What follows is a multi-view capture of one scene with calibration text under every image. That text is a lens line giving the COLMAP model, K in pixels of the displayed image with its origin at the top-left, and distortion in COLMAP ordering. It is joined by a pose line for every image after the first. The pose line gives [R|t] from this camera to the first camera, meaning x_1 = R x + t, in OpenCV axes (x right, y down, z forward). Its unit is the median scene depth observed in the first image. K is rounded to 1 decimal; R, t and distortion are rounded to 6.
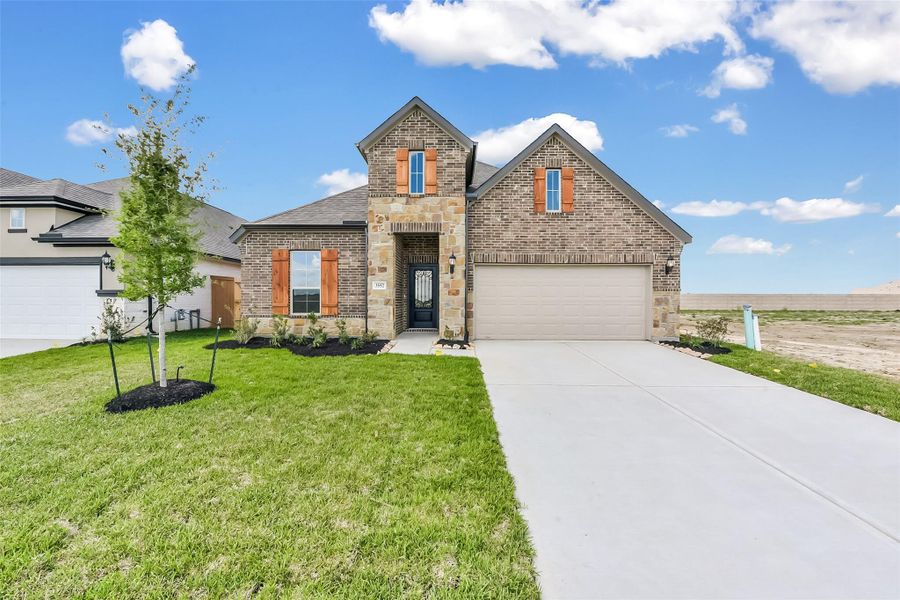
lens RADIAL K [[354.2, 0, 449.2], [0, 354.2, 304.3], [0, 0, 1]] dist [-0.018392, -0.001736]
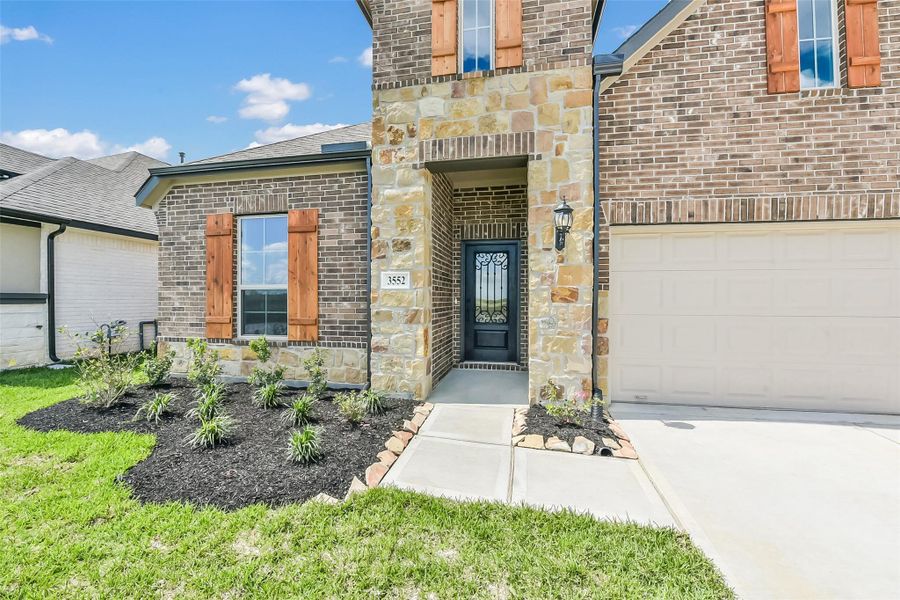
lens RADIAL K [[354.2, 0, 456.8], [0, 354.2, 298.5], [0, 0, 1]] dist [-0.018392, -0.001736]
pose [[0.986303, -0.001403, -0.164935, -0.043239], [-0.000937, 0.999900, -0.014109, -0.023283], [0.164938, 0.014070, 0.986204, 0.561721]]
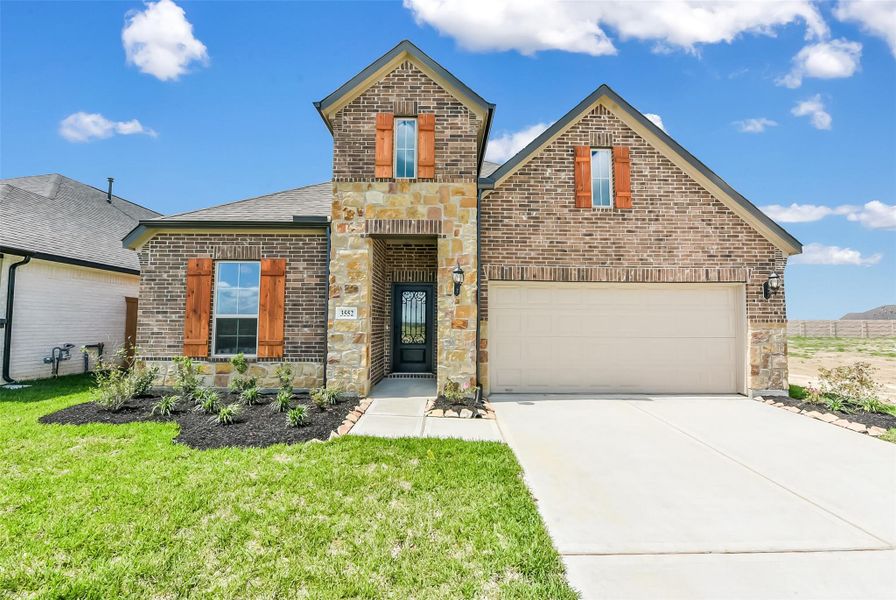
lens RADIAL K [[352.6, 0, 452.6], [0, 352.6, 301.9], [0, 0, 1]] dist [-0.018392, -0.001736]
pose [[0.999341, 0.004652, 0.036010, -0.023584], [-0.001994, 0.997295, -0.073477, -0.026495], [-0.036254, 0.073357, 0.996647, 0.339556]]
